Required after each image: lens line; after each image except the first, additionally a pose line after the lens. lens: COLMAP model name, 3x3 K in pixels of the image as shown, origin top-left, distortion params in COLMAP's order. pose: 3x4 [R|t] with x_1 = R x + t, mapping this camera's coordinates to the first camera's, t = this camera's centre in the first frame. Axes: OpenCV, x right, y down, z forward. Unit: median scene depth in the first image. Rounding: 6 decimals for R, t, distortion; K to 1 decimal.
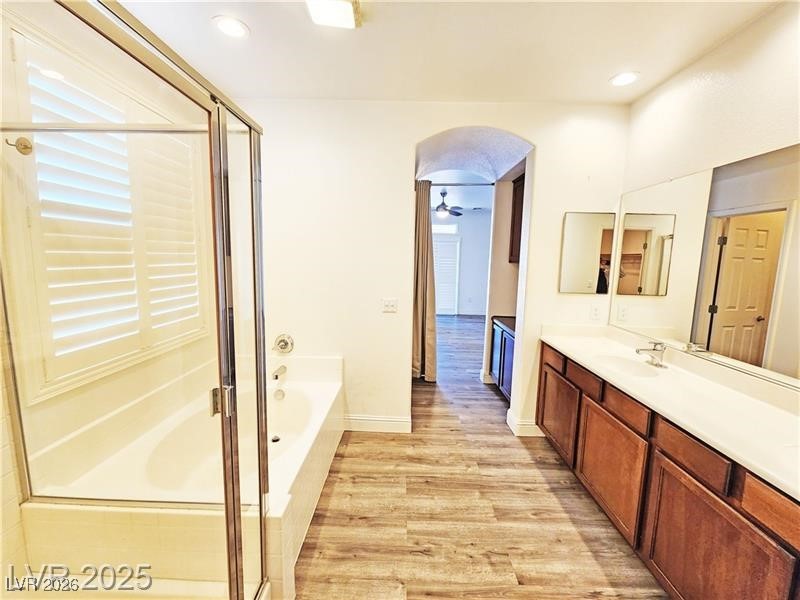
lens RADIAL K [[328.4, 0, 398.1], [0, 328.4, 295.8], [0, 0, 1]] dist [-0.001671, -0.001720]
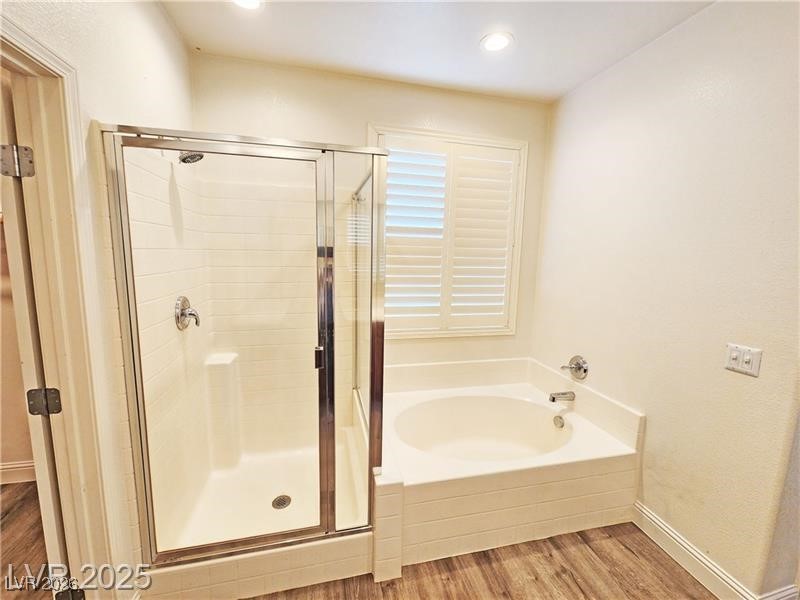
lens RADIAL K [[328.4, 0, 396.0], [0, 328.4, 293.9], [0, 0, 1]] dist [-0.001671, -0.001720]
pose [[0.252623, 0.108093, -0.961508, 0.419766], [-0.134439, 0.988022, 0.075751, -0.051297], [0.958179, 0.110128, 0.264129, 0.415094]]
